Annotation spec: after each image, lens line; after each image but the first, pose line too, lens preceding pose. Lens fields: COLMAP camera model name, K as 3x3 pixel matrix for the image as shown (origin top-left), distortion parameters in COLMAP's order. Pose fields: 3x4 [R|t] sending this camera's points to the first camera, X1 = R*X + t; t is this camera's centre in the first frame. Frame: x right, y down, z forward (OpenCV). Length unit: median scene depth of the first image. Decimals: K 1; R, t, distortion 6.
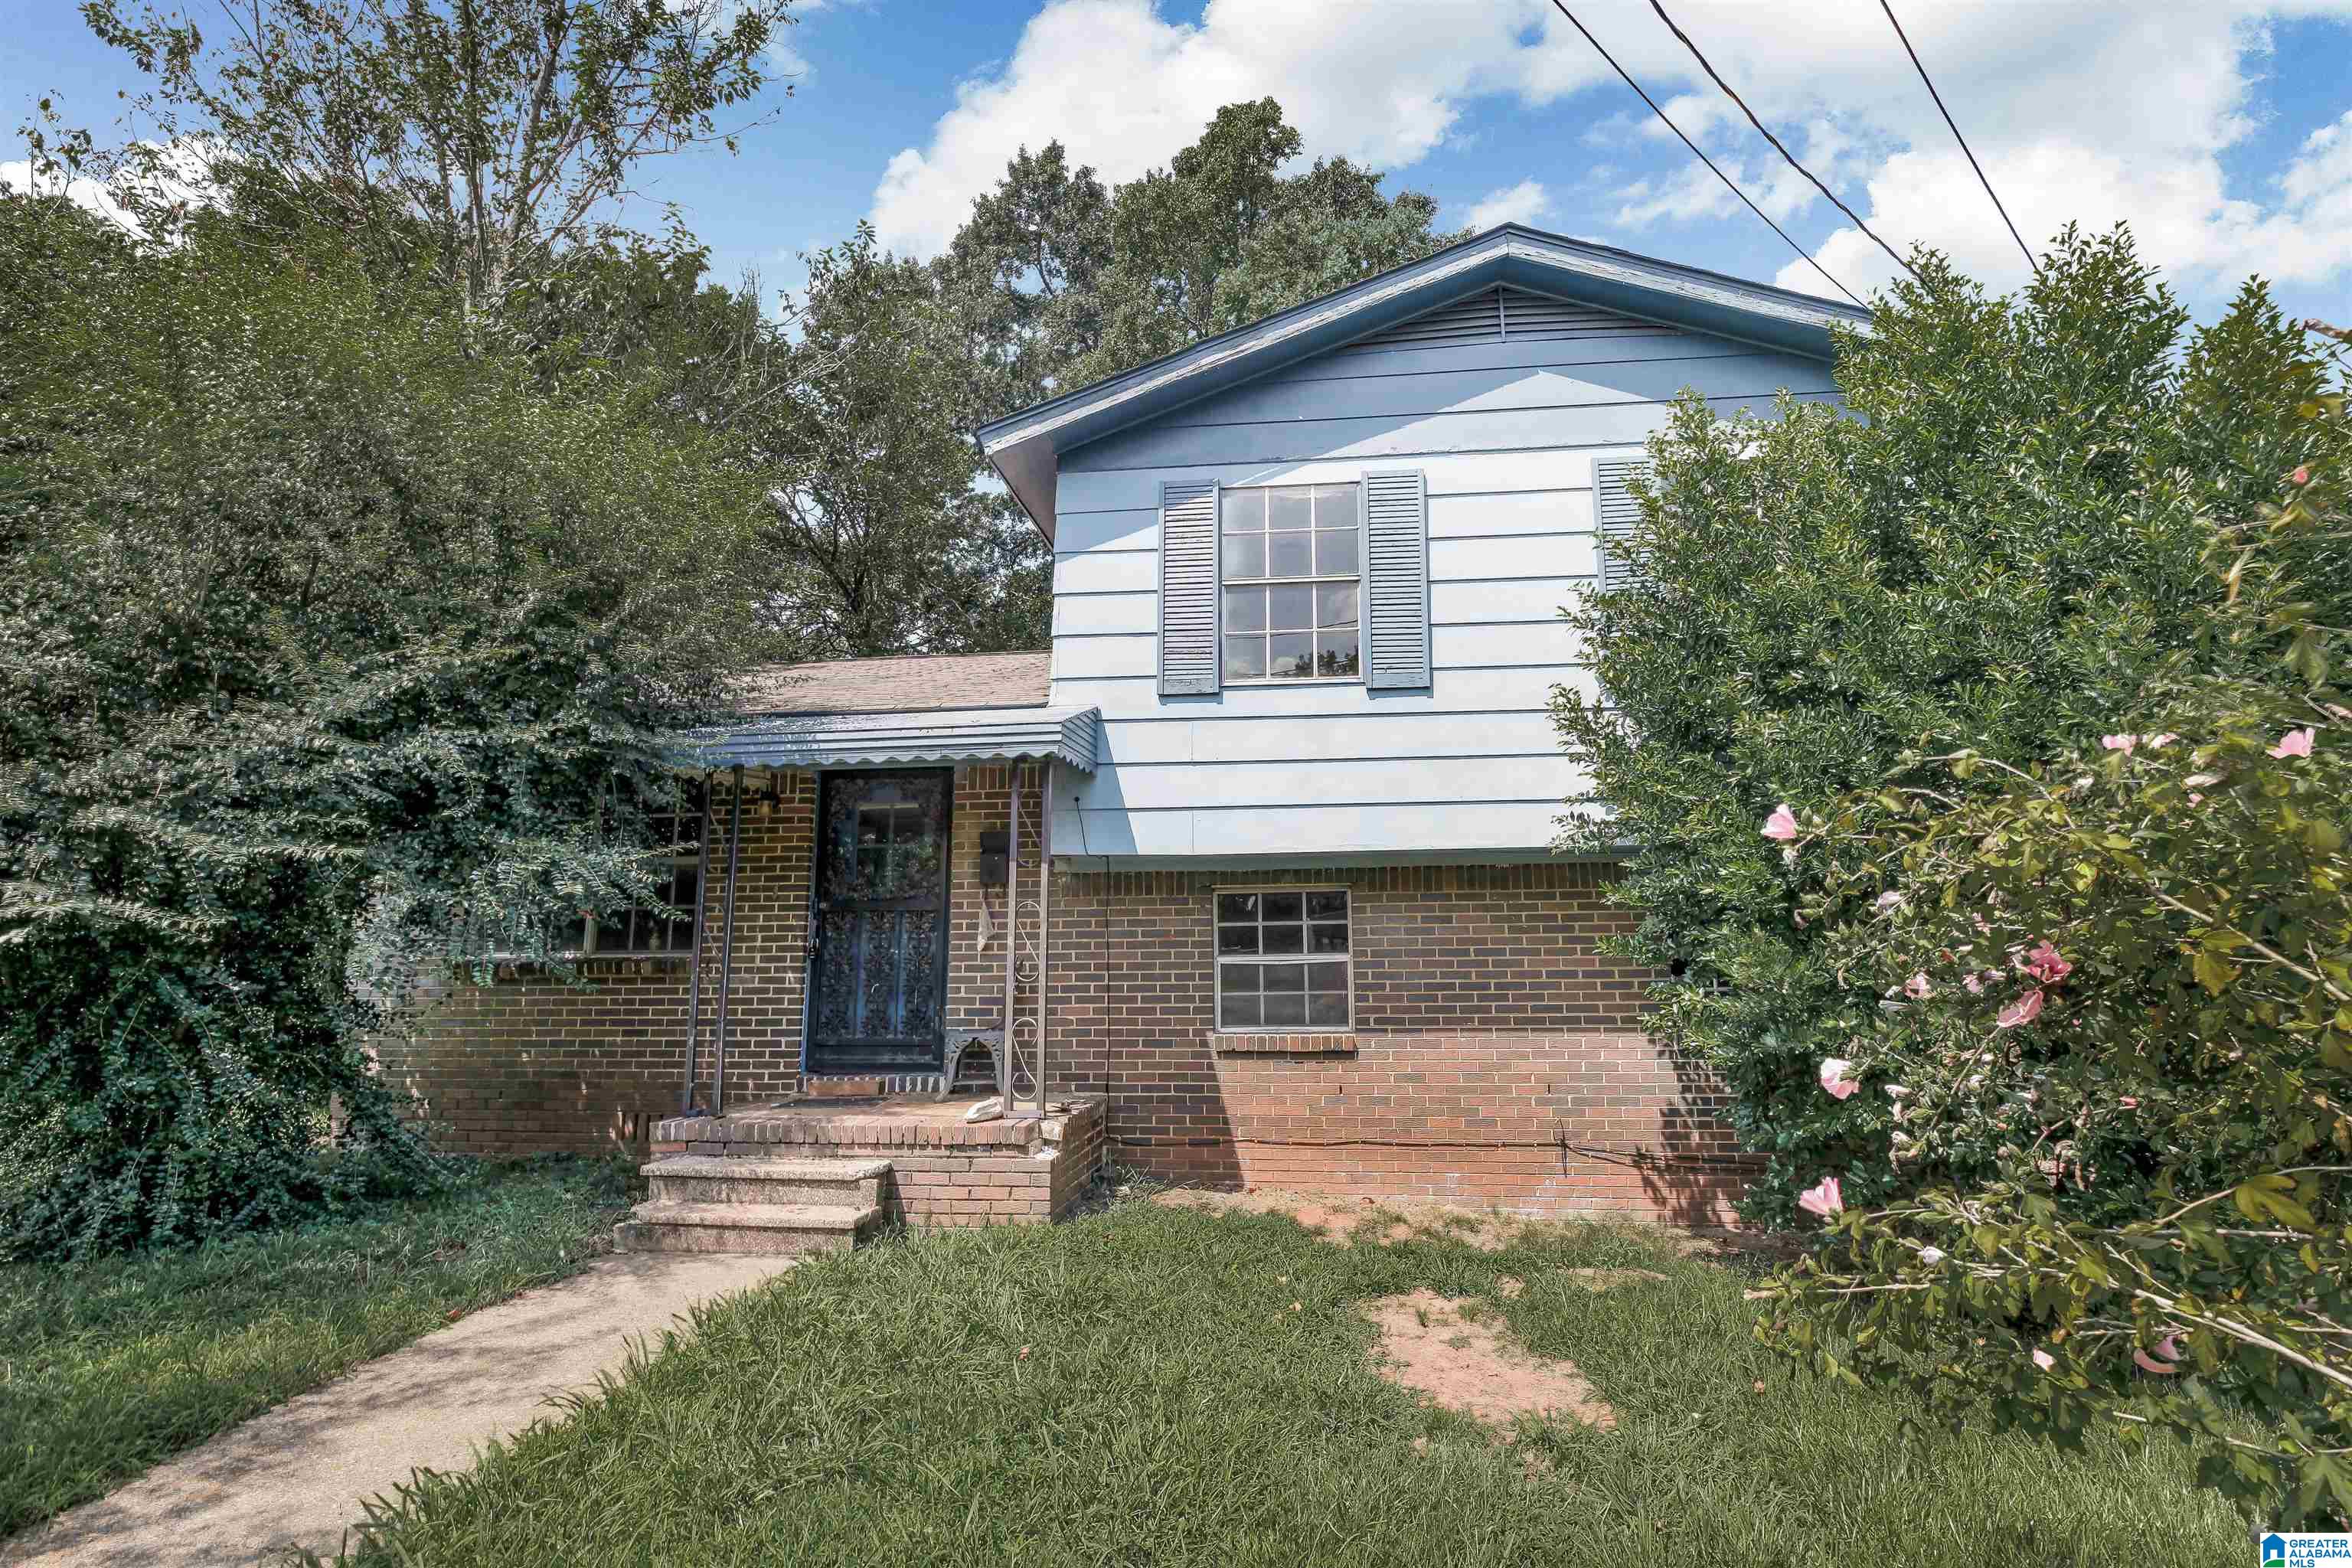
lens RADIAL K [[1085.9, 0, 1215.3], [0, 1085.9, 784.6], [0, 0, 1]] dist [-0.001551, -0.000057]
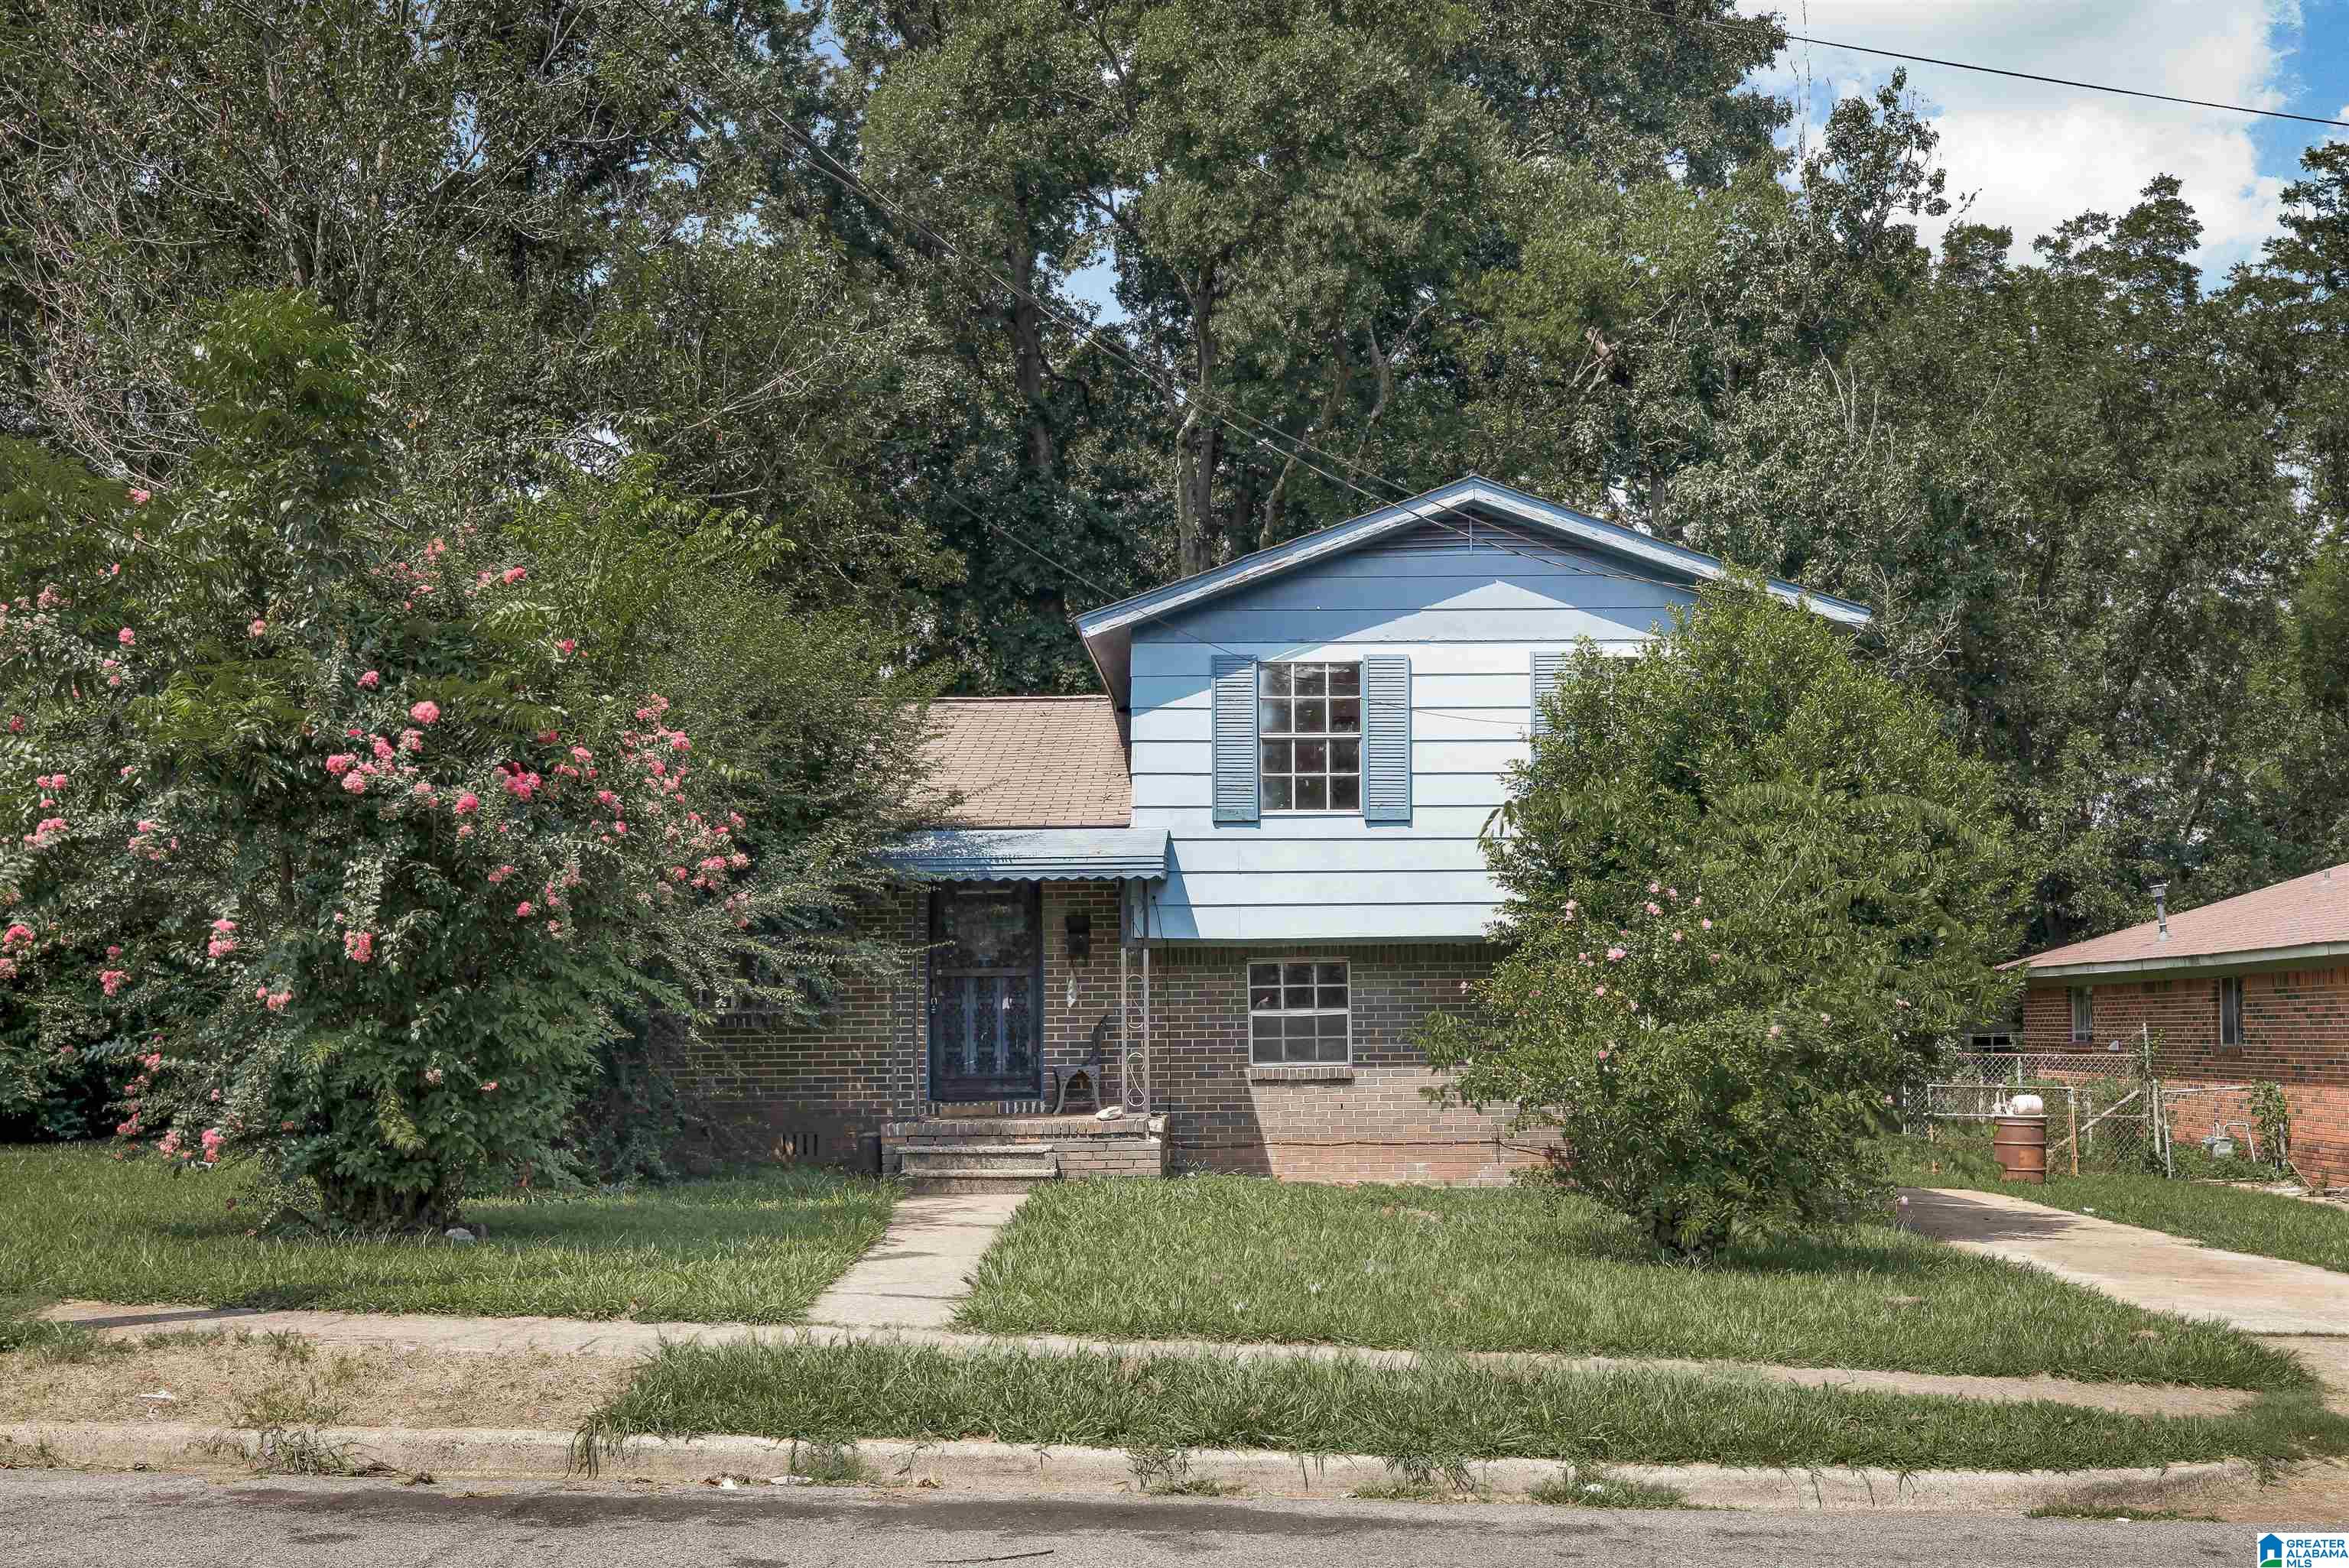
lens RADIAL K [[2375.0, 0, 1174.5], [0, 2375.0, 784.0], [0, 0, 1]] dist [0.004895, -0.616533]
pose [[0.996661, 0.005175, 0.081482, -0.341101], [-0.010511, 0.997817, 0.065195, -0.320156], [-0.080967, -0.065834, 0.994540, -1.941525]]
